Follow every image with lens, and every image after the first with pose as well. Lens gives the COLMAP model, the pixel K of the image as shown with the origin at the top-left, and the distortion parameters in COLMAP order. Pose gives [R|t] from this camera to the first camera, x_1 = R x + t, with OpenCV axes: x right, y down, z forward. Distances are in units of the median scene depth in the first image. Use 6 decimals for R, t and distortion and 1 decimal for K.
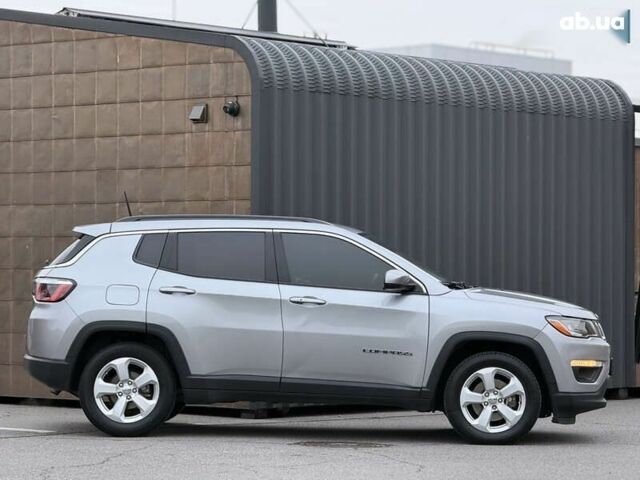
lens RADIAL K [[2310.6, 0, 324.8], [0, 2310.6, 240.6], [0, 0, 1]] dist [0.252239, 0.000000]
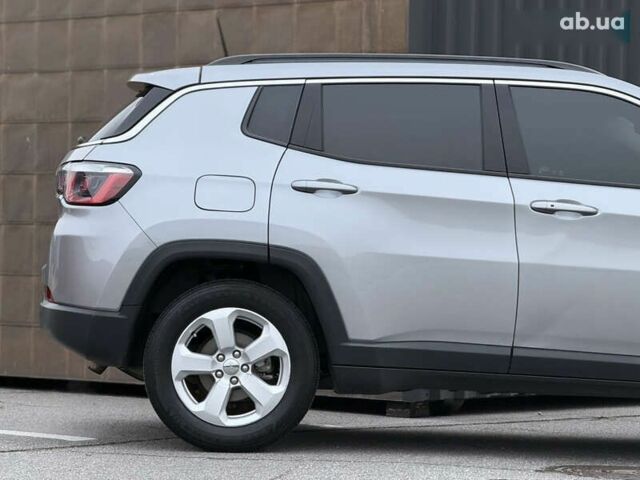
lens RADIAL K [[2310.6, 0, 319.1], [0, 2310.6, 240.6], [0, 0, 1]] dist [0.252239, 0.000000]
pose [[0.999710, 0.011155, 0.021327, -0.075615], [-0.011329, 0.999903, 0.008072, 0.029532], [-0.021235, -0.008311, 0.999740, 0.445427]]
